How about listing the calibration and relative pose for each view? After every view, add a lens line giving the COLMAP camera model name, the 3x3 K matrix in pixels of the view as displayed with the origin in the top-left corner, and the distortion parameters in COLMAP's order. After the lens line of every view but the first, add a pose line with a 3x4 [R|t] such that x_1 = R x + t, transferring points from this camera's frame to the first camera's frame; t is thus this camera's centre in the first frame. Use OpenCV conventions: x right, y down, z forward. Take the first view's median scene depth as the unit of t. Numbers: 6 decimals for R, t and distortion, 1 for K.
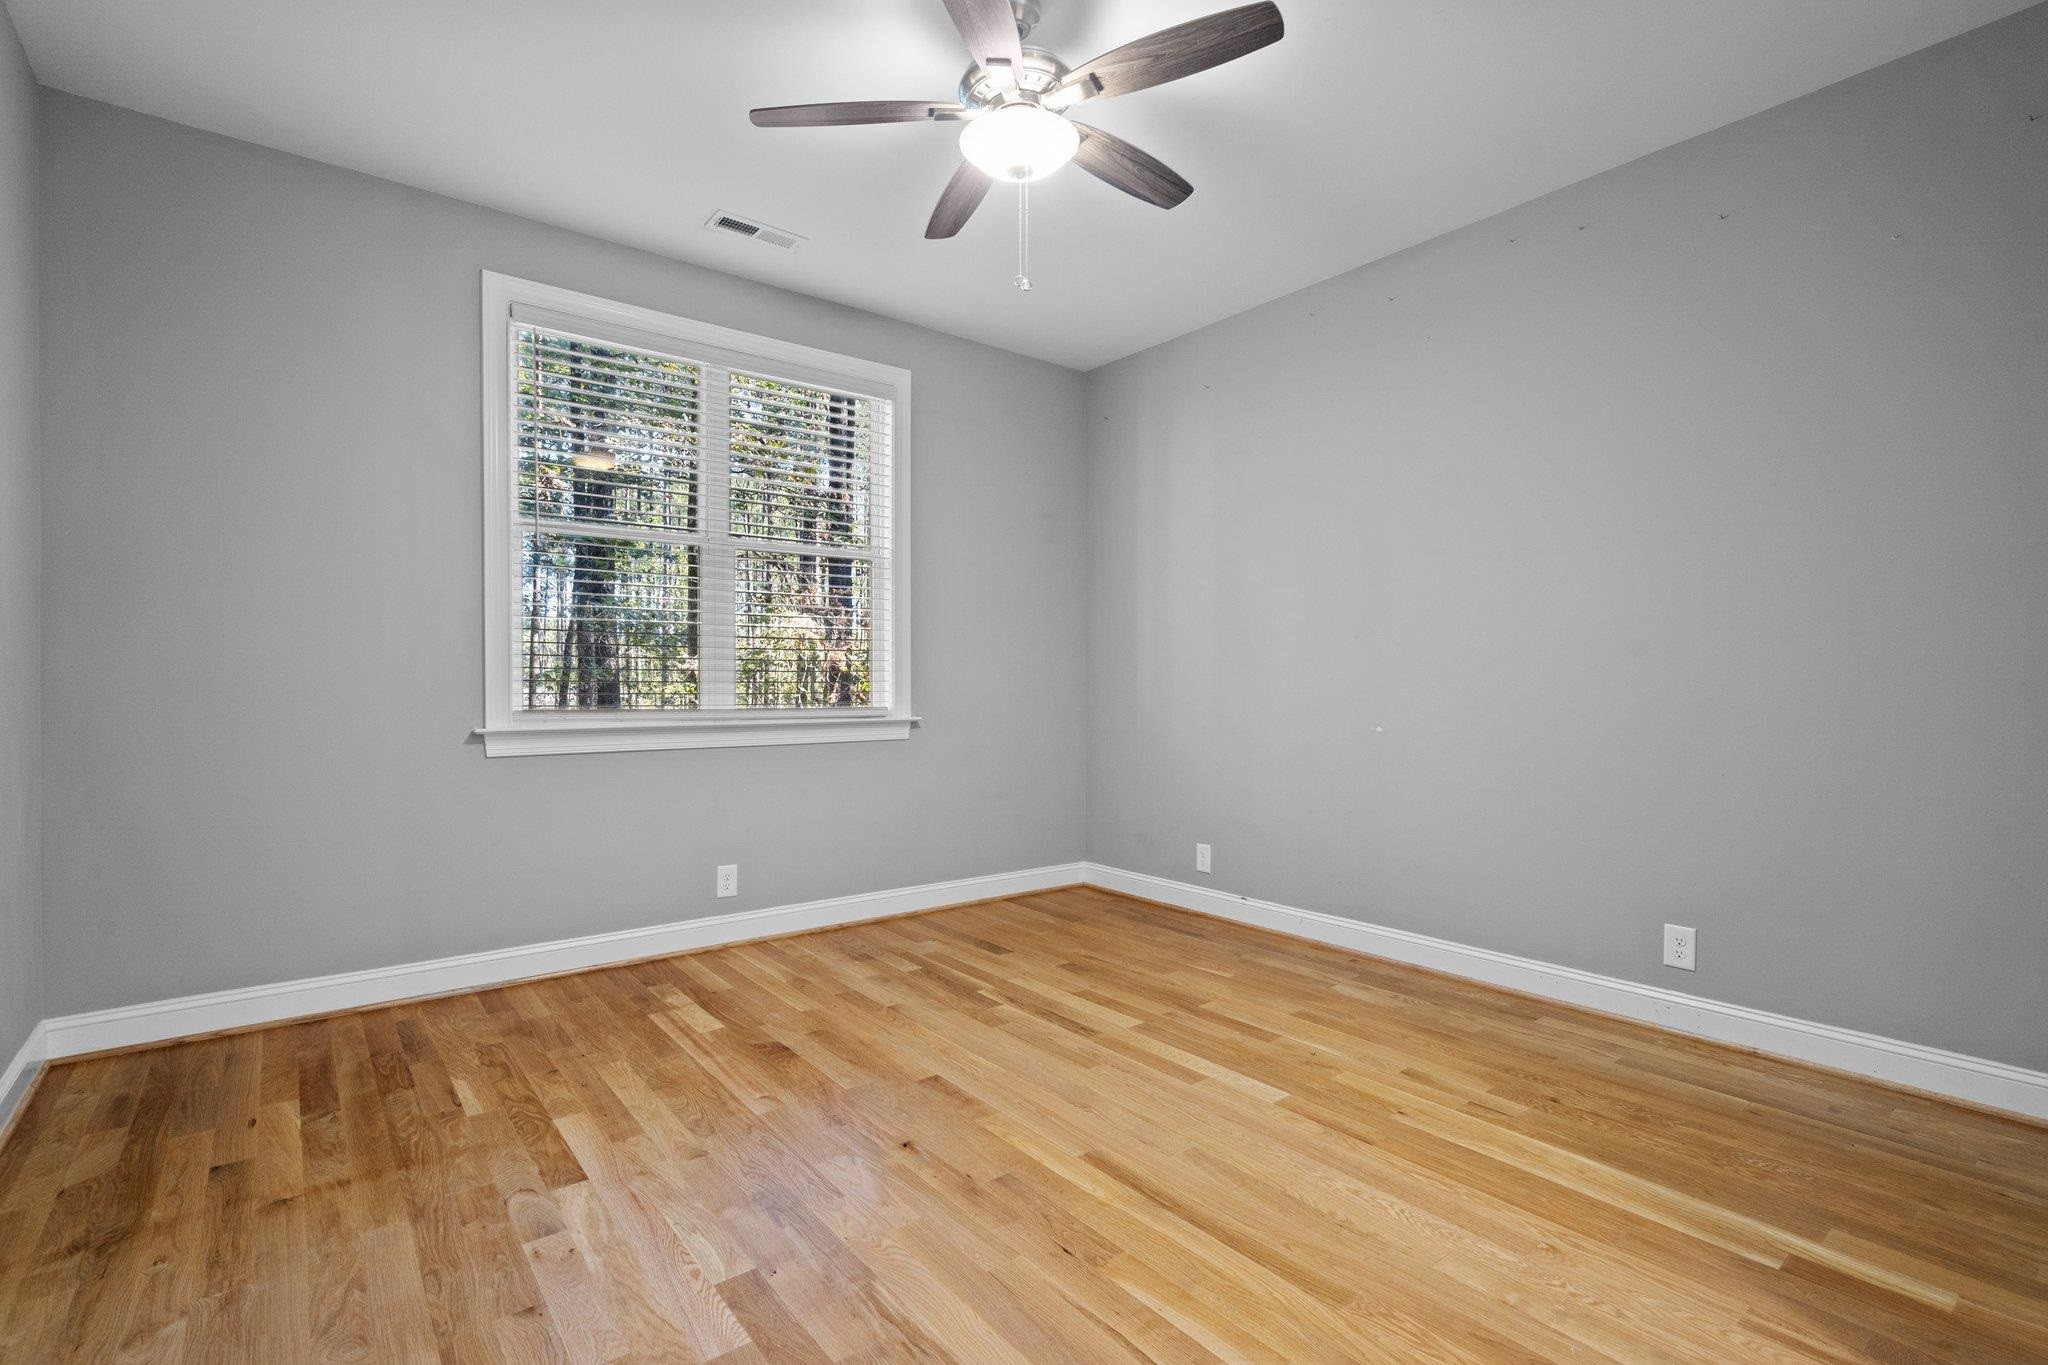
lens RADIAL K [[931.8, 0, 1019.8], [0, 931.8, 685.7], [0, 0, 1]] dist [-0.002966, 0.001295]
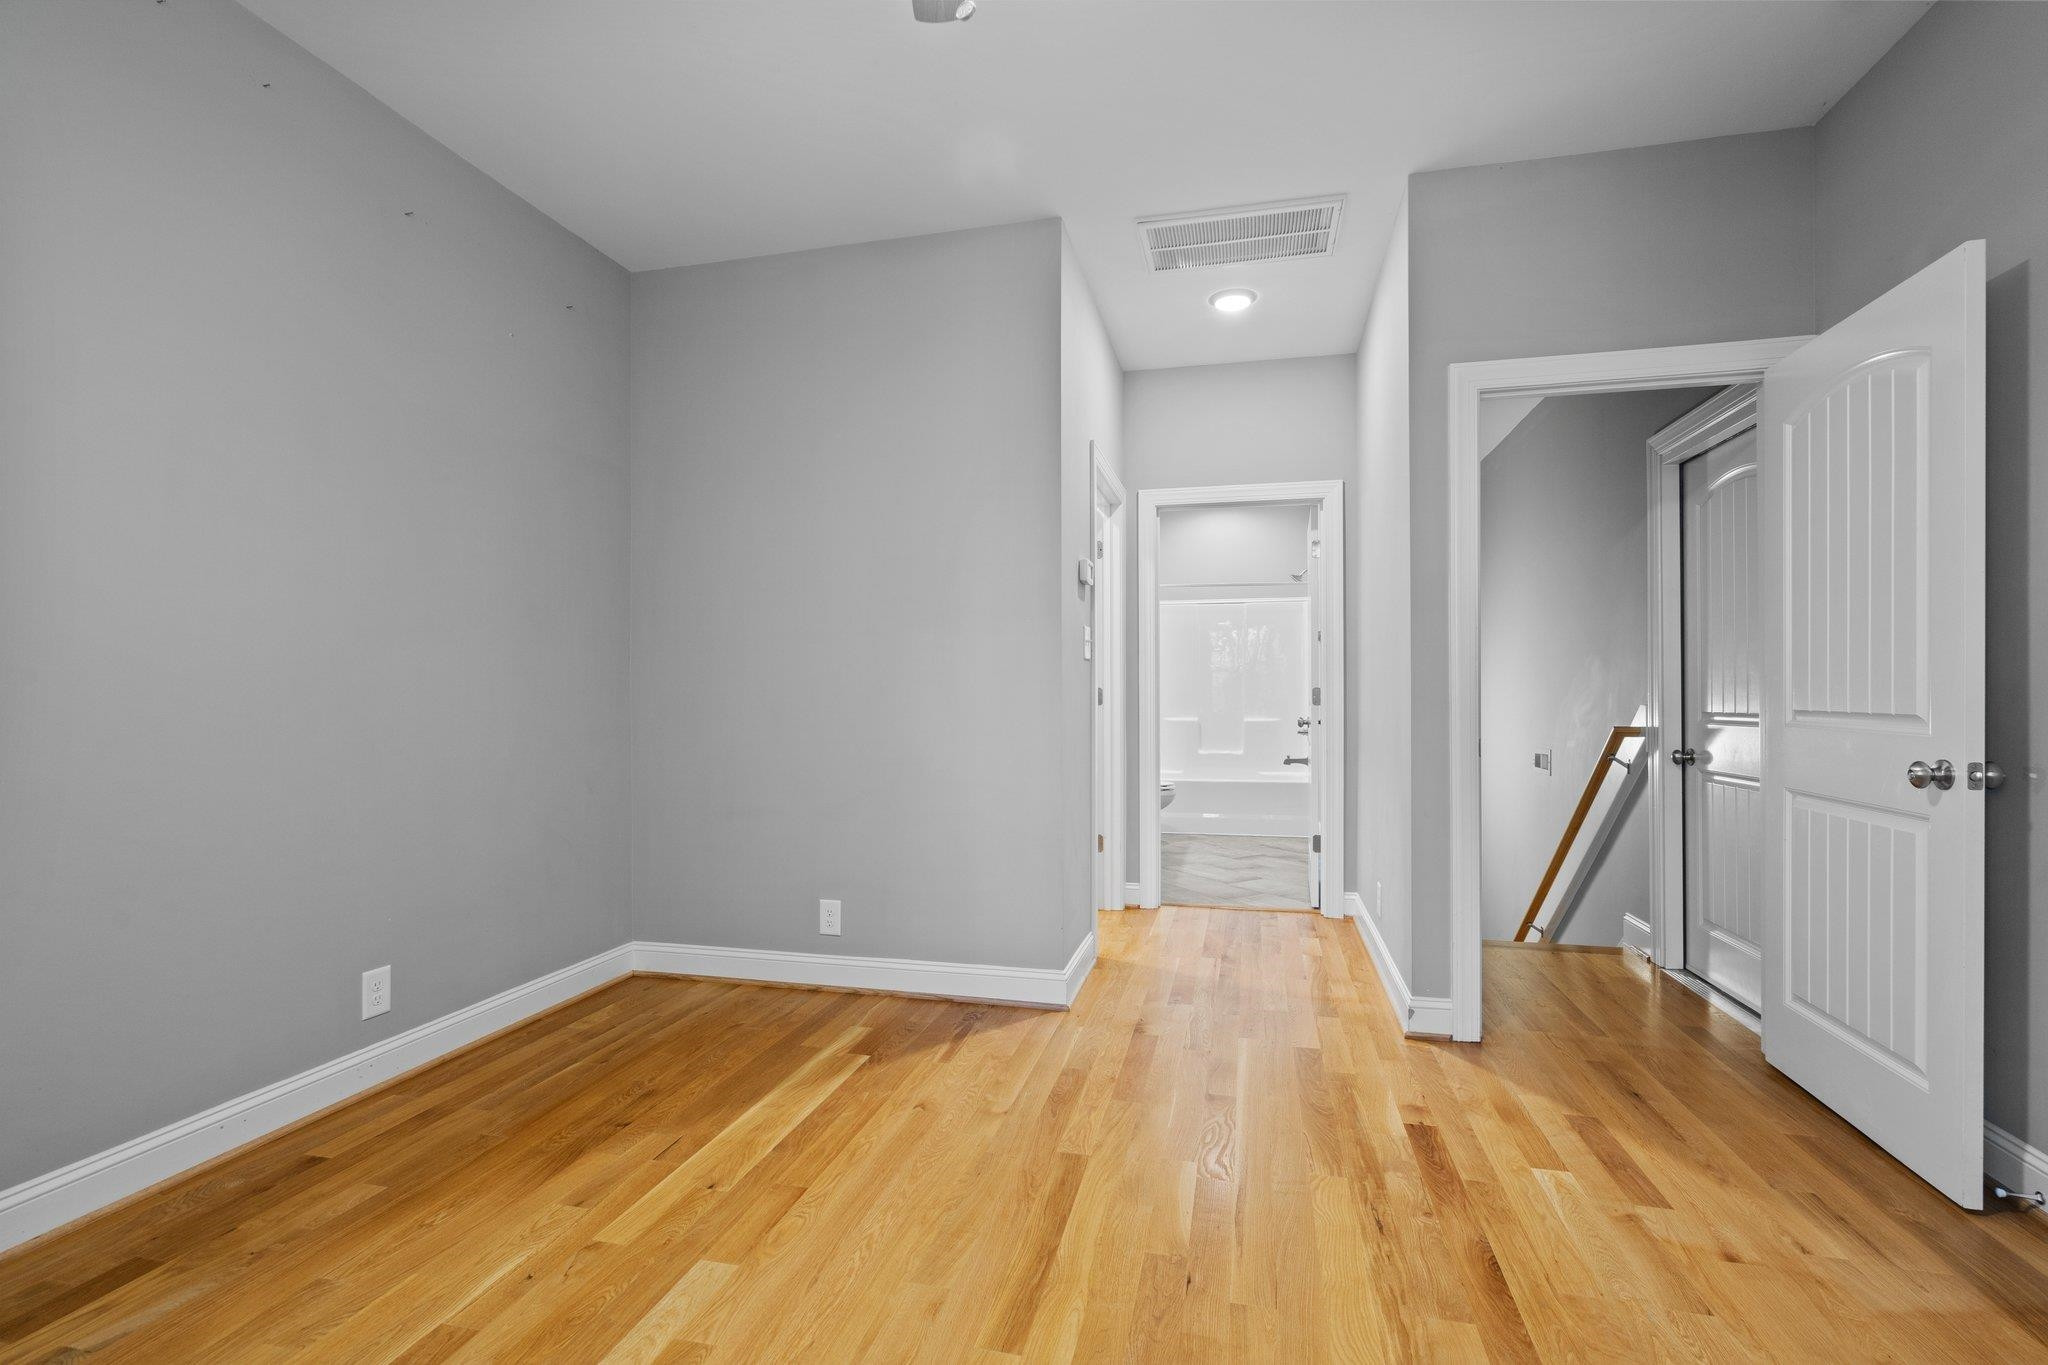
lens RADIAL K [[931.8, 0, 1017.6], [0, 931.8, 688.5], [0, 0, 1]] dist [-0.002966, 0.001295]
pose [[-0.621832, 0.009747, 0.783090, -0.505598], [0.001581, 0.999936, -0.011190, 0.002059], [-0.783149, -0.005720, -0.621808, 1.466649]]
